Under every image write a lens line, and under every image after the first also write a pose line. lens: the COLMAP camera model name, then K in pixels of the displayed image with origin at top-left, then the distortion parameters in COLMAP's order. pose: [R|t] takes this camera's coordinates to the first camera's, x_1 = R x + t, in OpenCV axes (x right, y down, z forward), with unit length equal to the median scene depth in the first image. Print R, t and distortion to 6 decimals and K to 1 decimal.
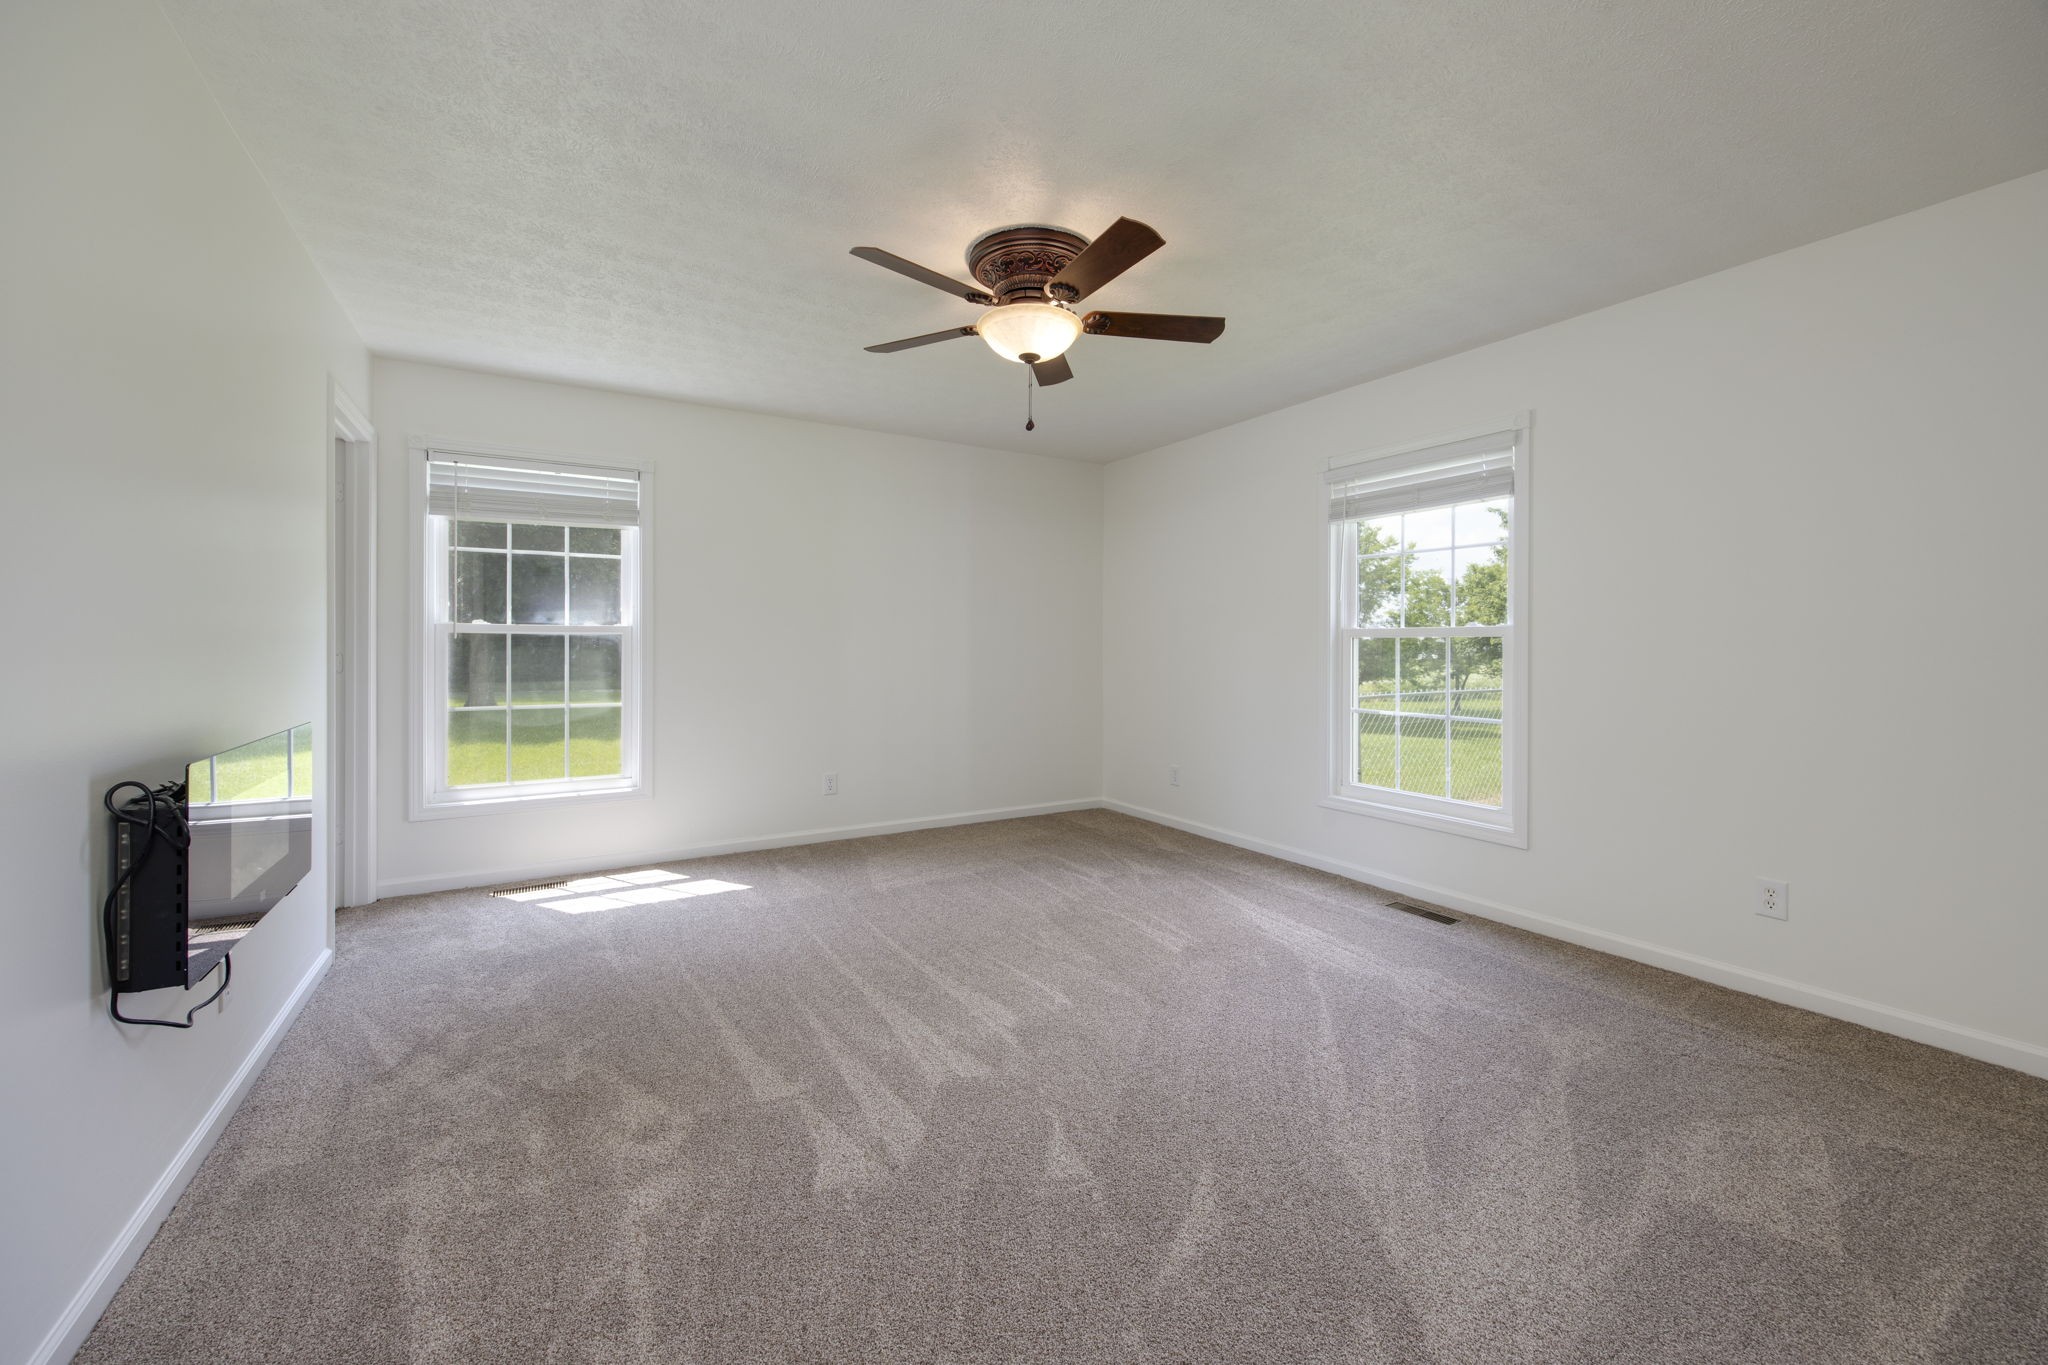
lens RADIAL K [[802.2, 0, 1025.5], [0, 802.2, 656.1], [0, 0, 1]] dist [-0.002955, 0.000071]
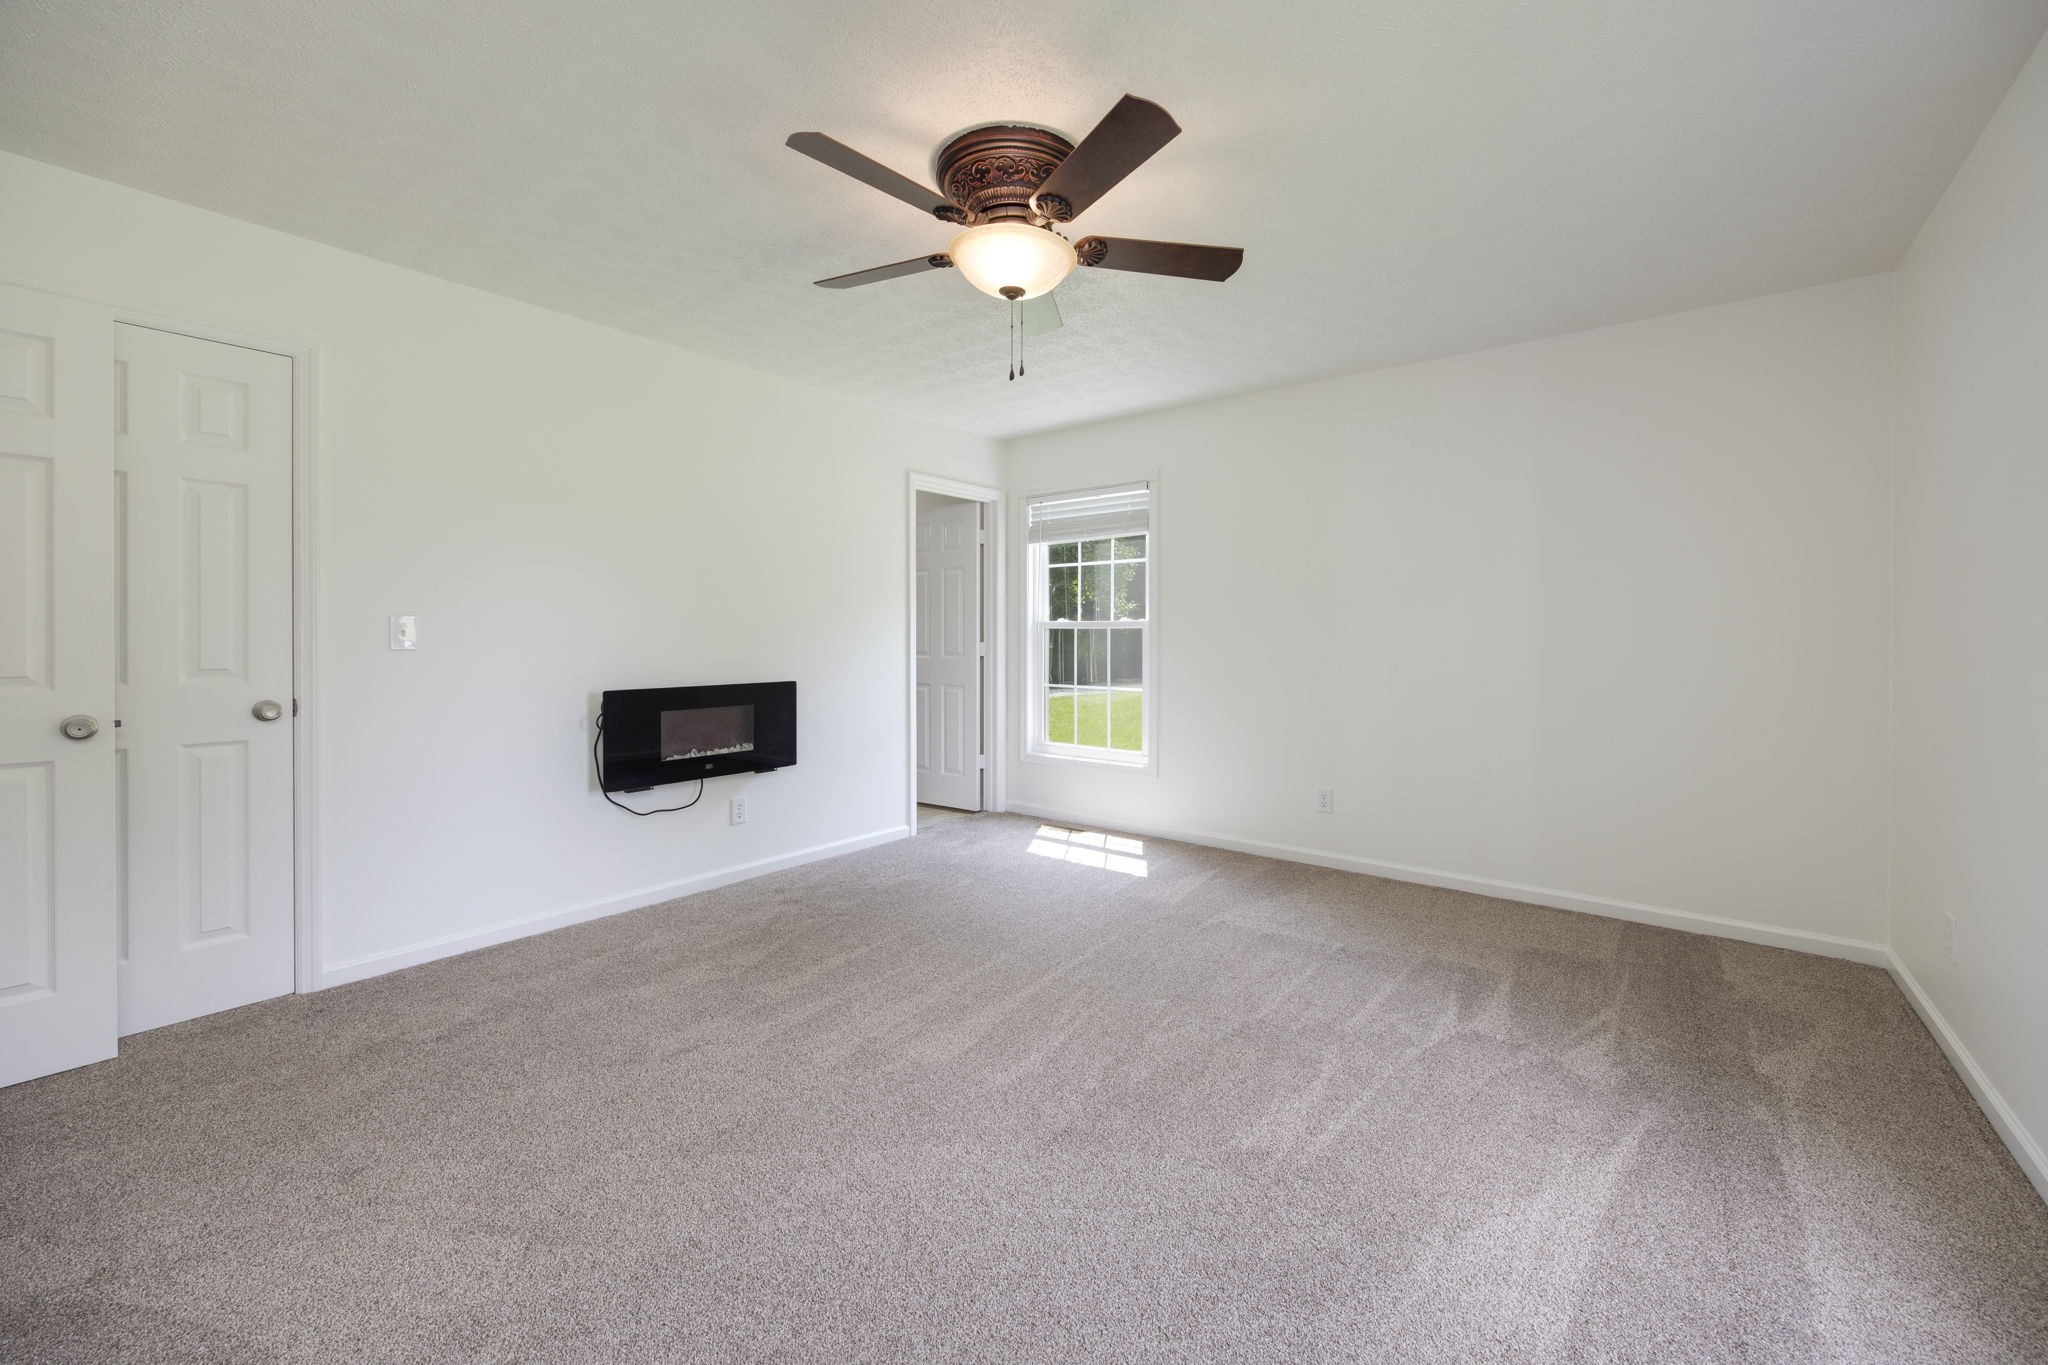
lens RADIAL K [[800.4, 0, 1025.7], [0, 800.4, 641.8], [0, 0, 1]] dist [0.000223, 0.000111]
pose [[0.350943, 0.005627, -0.936380, 0.560466], [-0.009795, 0.999949, 0.002338, -0.009768], [0.936346, 0.008351, 0.350980, 0.508118]]
